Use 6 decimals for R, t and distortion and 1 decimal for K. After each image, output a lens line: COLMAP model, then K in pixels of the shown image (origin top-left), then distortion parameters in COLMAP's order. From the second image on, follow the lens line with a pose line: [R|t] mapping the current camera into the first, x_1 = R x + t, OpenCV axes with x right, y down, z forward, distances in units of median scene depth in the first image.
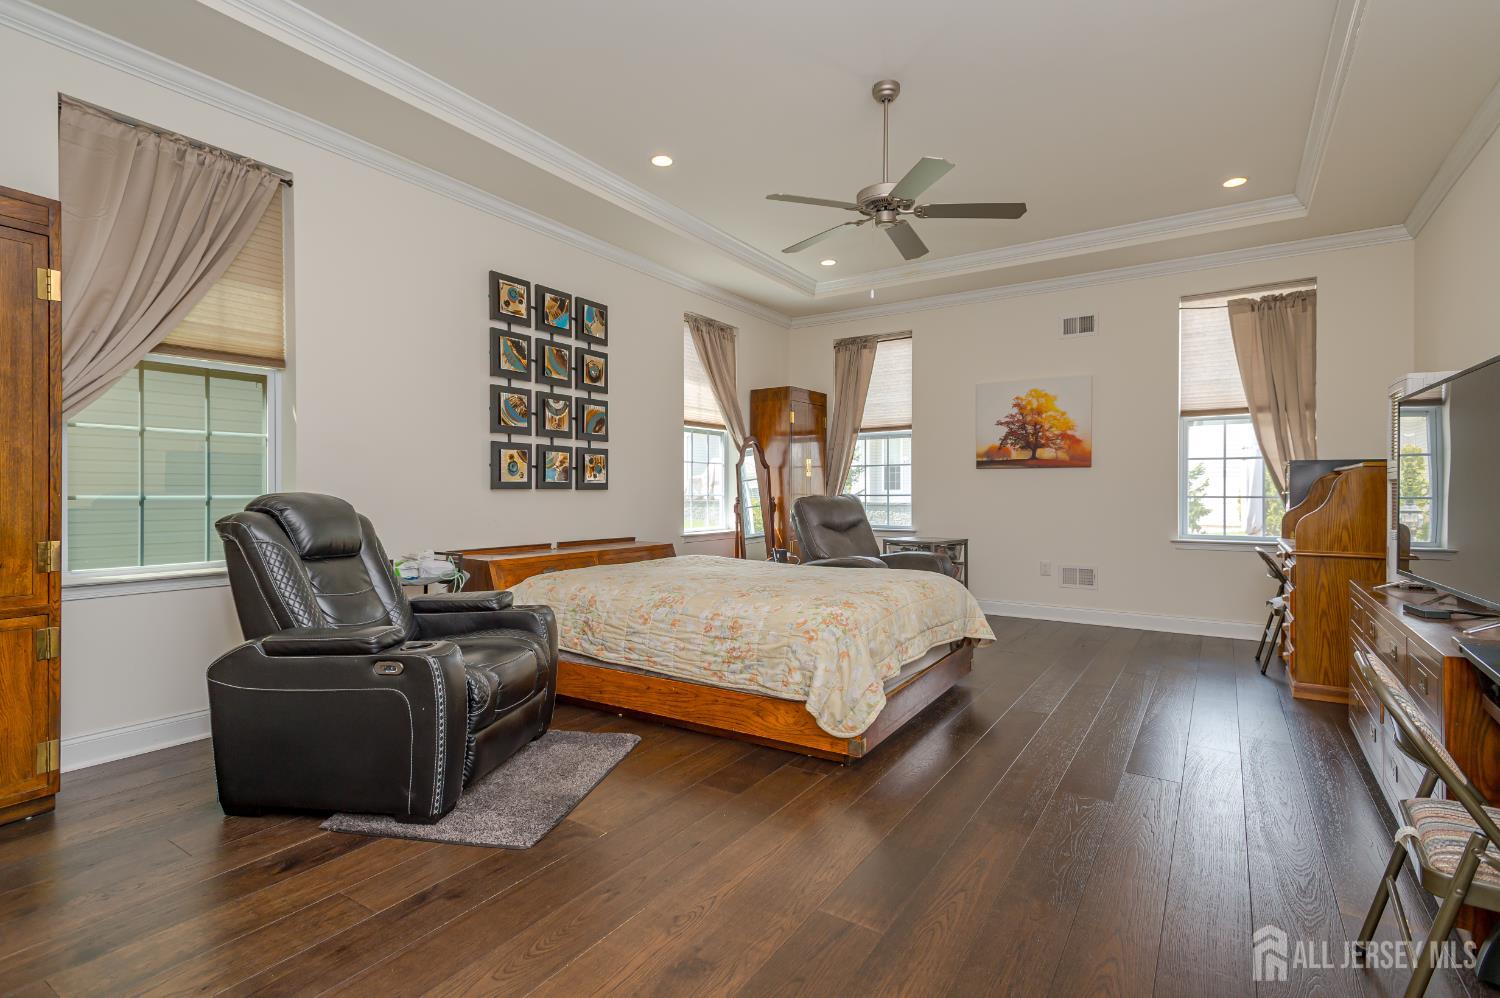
lens RADIAL K [[703.0, 0, 721.5], [0, 703.0, 497.8], [0, 0, 1]] dist [0.025630, -0.005205]
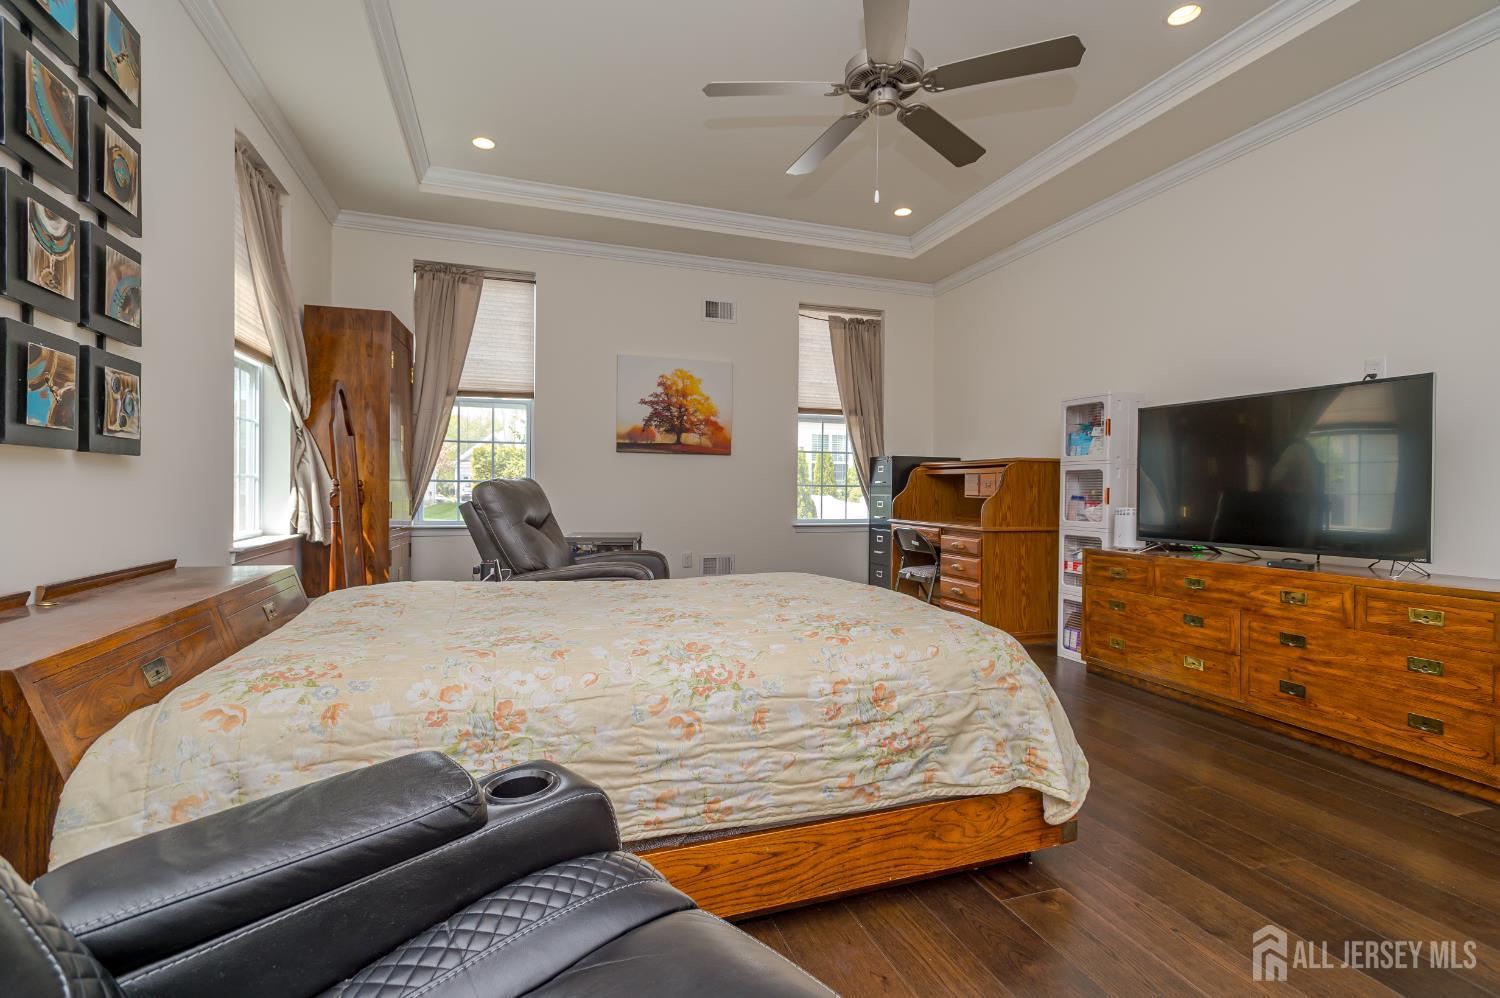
lens RADIAL K [[703.0, 0, 745.9], [0, 703.0, 496.4], [0, 0, 1]] dist [0.025630, -0.005205]
pose [[0.599415, -0.003398, 0.800431, -0.260320], [-0.002511, 0.999978, 0.006126, 0.008900], [-0.800435, -0.005682, 0.599393, 0.385710]]
